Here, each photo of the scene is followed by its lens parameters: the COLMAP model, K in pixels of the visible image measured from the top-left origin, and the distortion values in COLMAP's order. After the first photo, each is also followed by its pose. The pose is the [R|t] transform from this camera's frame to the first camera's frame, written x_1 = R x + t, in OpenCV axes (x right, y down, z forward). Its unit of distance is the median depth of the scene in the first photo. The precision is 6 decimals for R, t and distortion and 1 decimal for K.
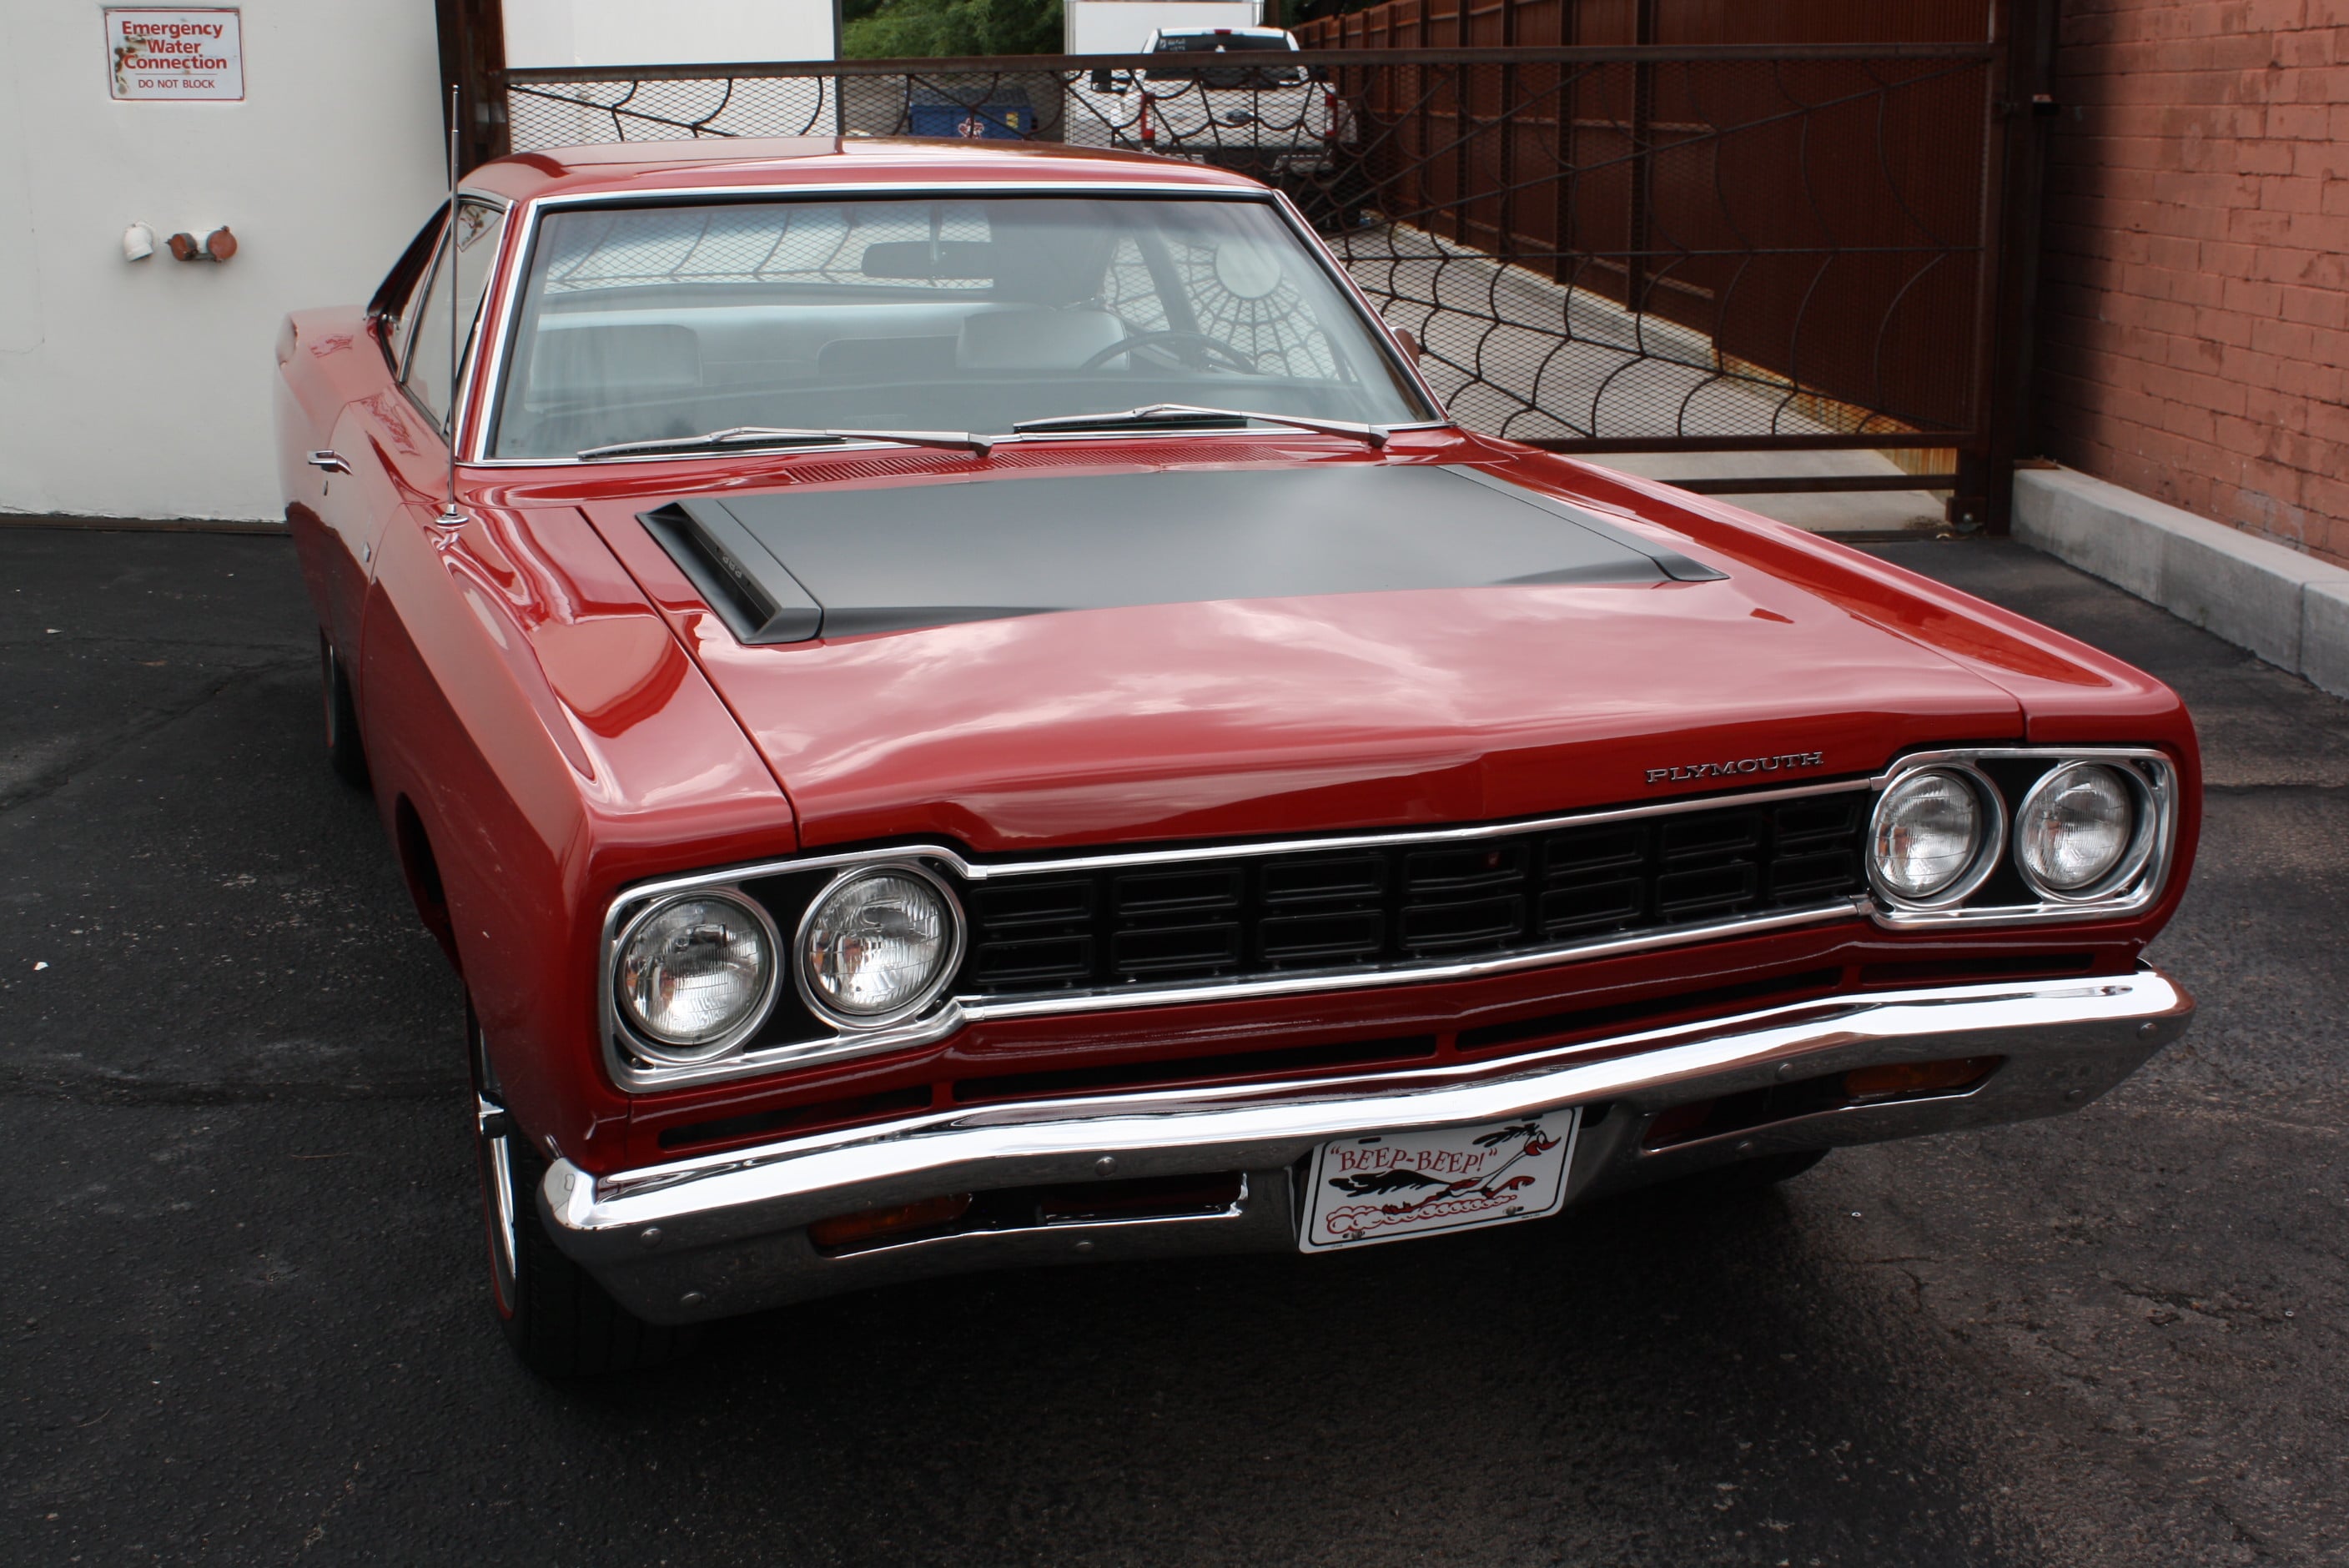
lens RADIAL K [[2715.4, 0, 1188.2], [0, 2715.4, 785.1], [0, 0, 1]] dist [-0.111625, 0.158539]
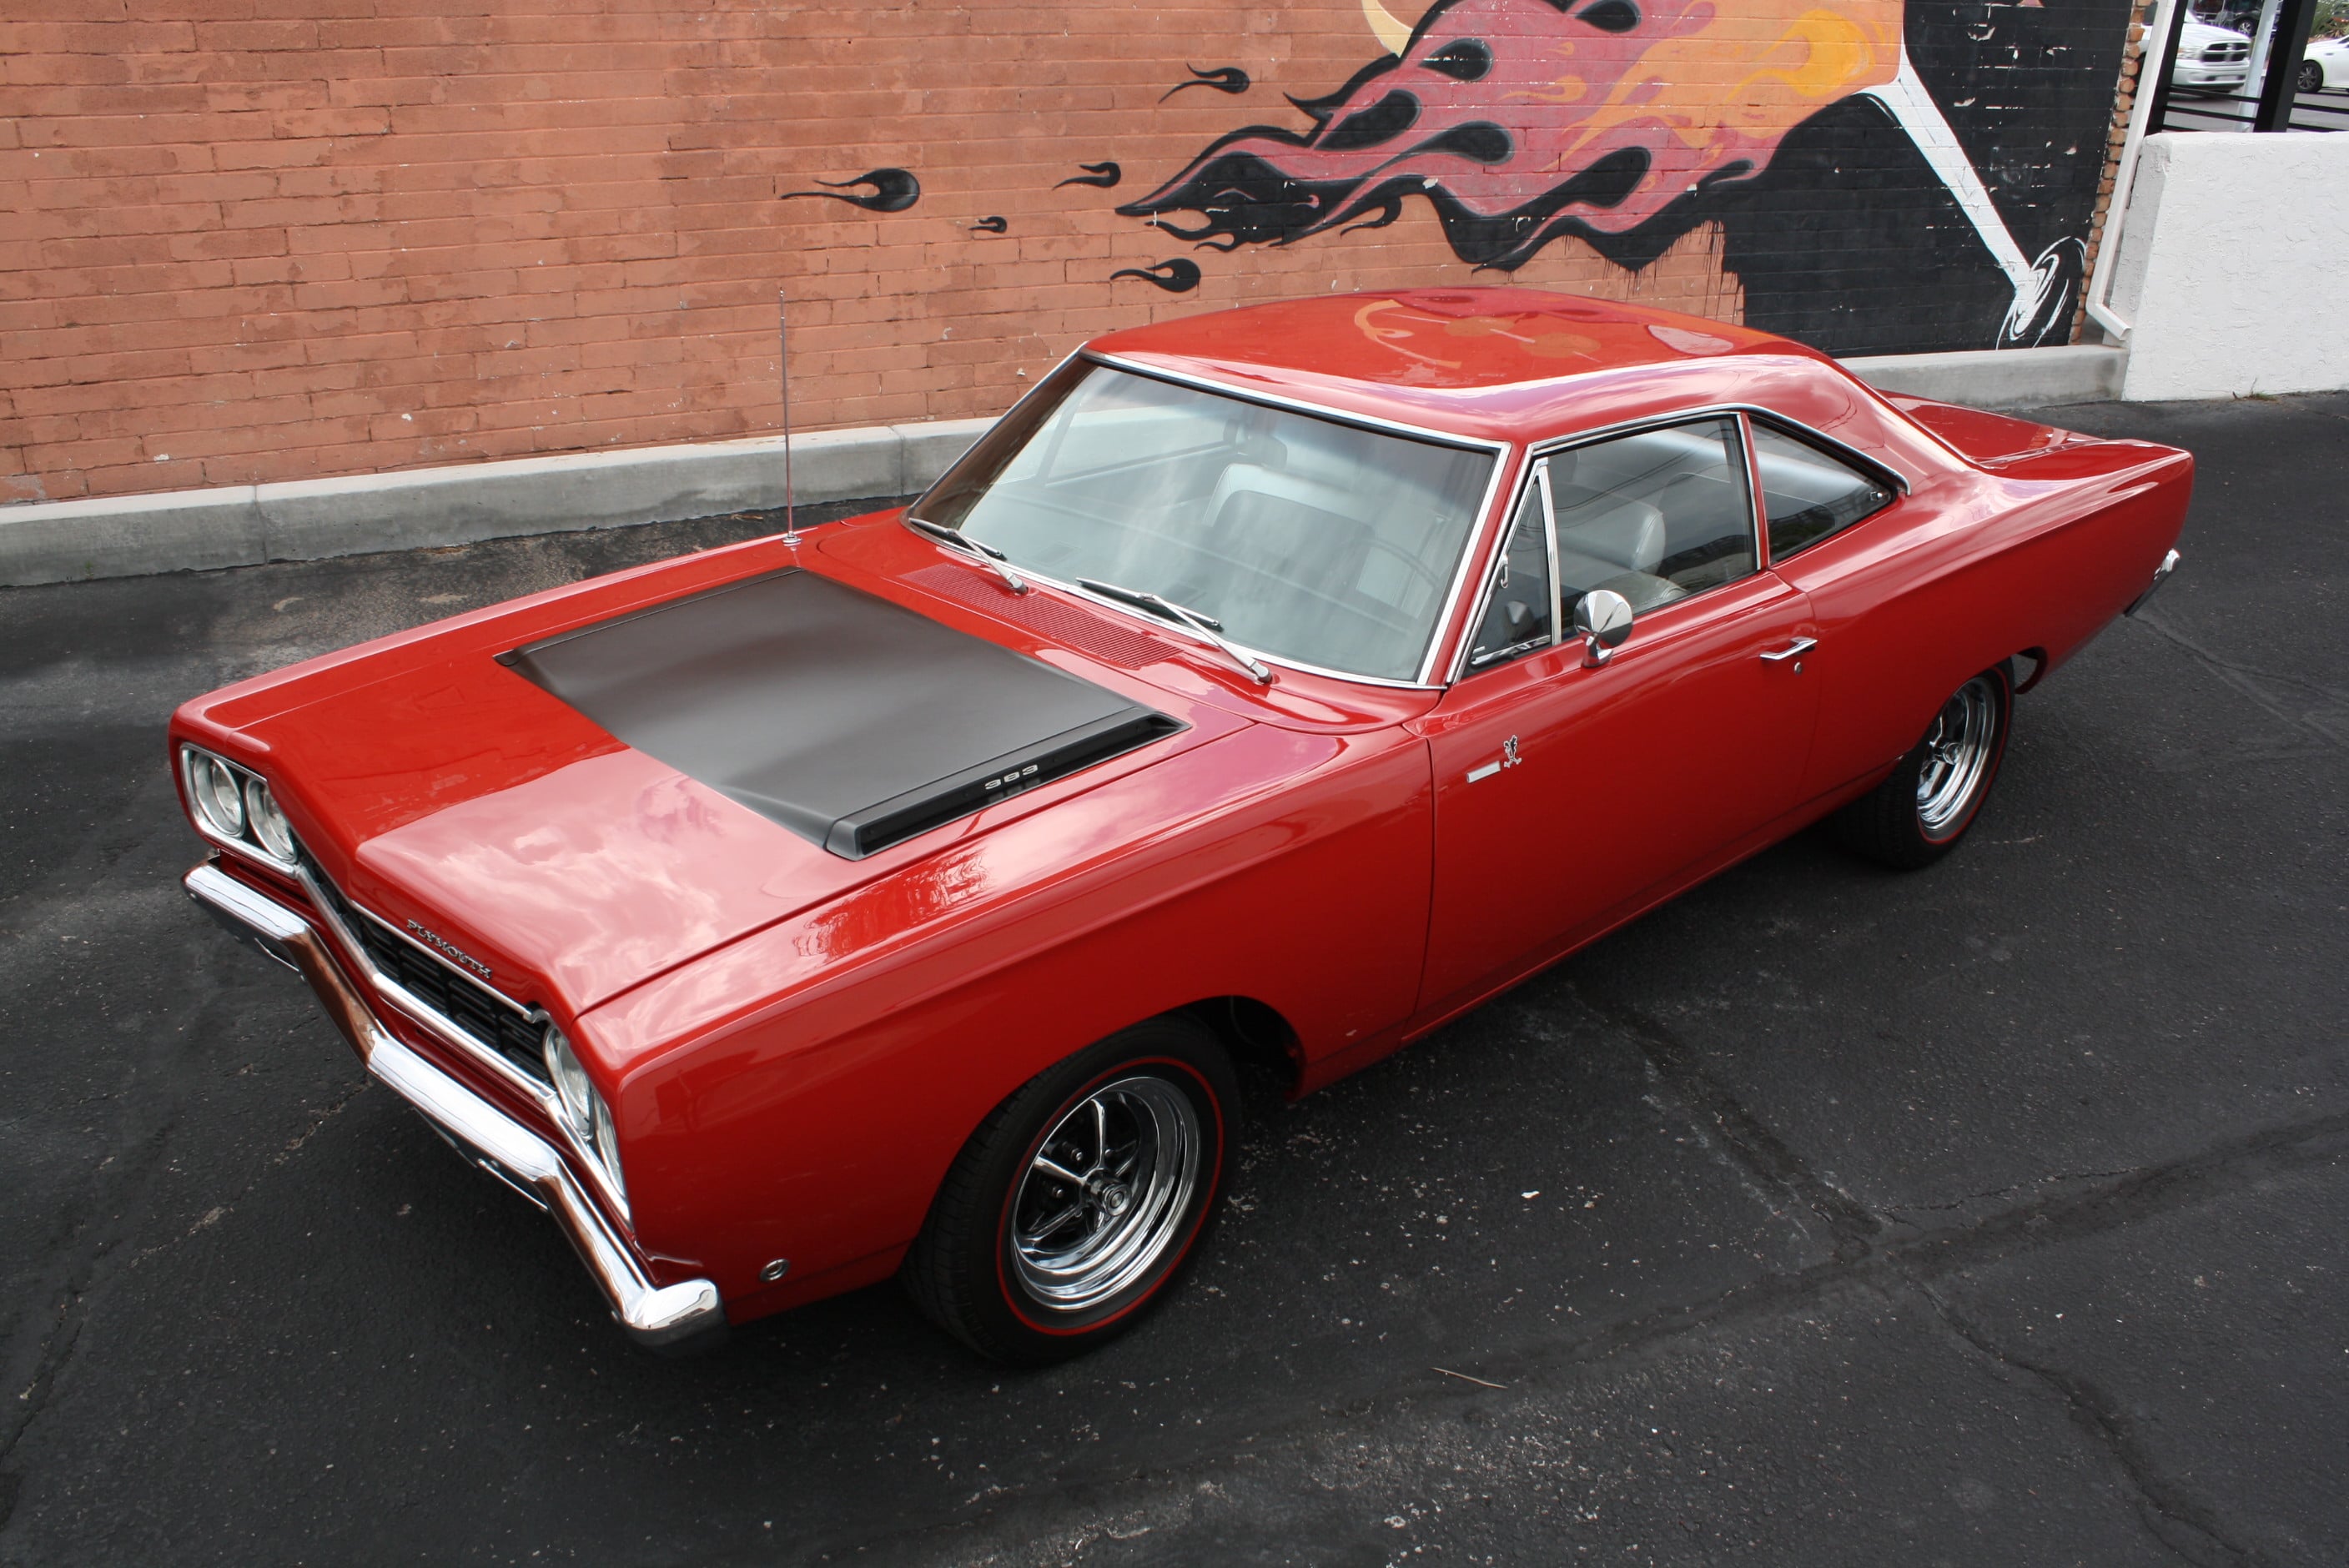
lens RADIAL K [[2010.5, 0, 1178.3], [0, 2010.5, 790.7], [0, 0, 1]] dist [-0.164206, 0.152771]
pose [[-0.361864, -0.389273, 0.847066, -0.629892], [0.203892, 0.853596, 0.479377, -0.311333], [-0.909660, 0.346180, -0.229516, 0.789159]]
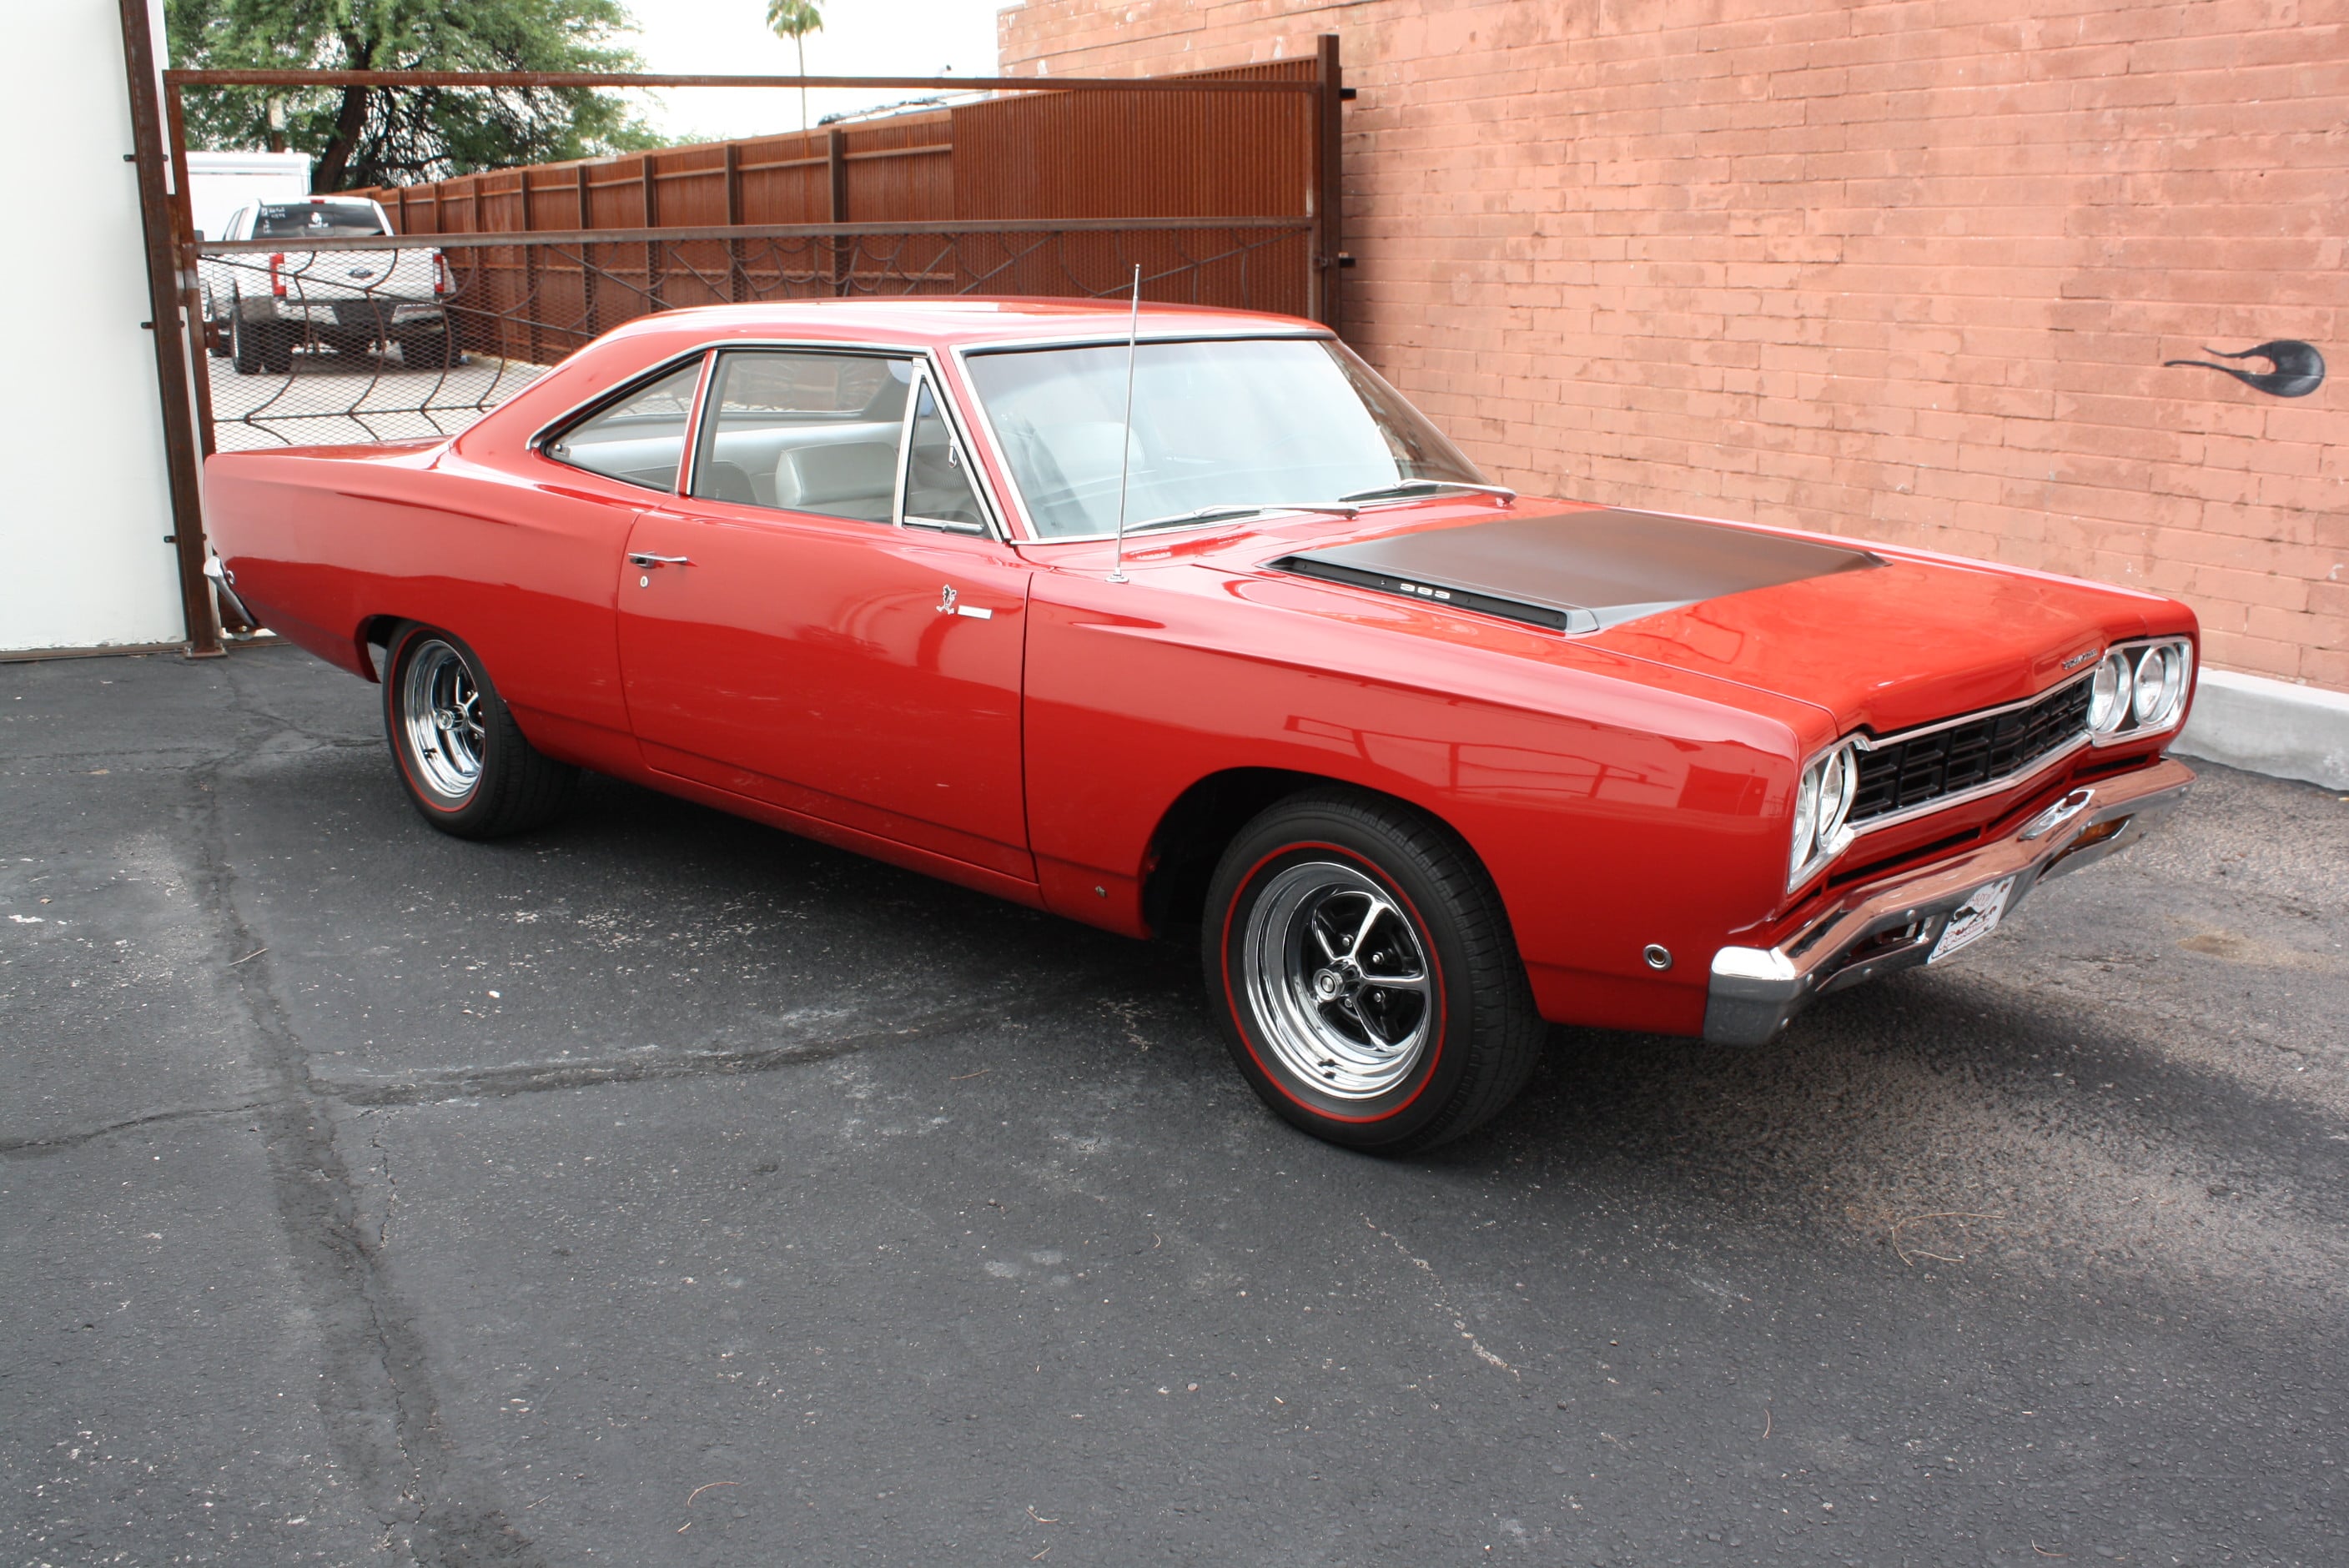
lens RADIAL K [[2236.3, 0, 1177.6], [0, 2236.3, 777.6], [0, 0, 1]] dist [-0.148011, 0.148893]
pose [[0.892897, -0.103264, 0.438259, -0.361371], [0.109335, 0.993939, 0.011439, -0.003947], [-0.436784, 0.037703, 0.898776, -0.013969]]
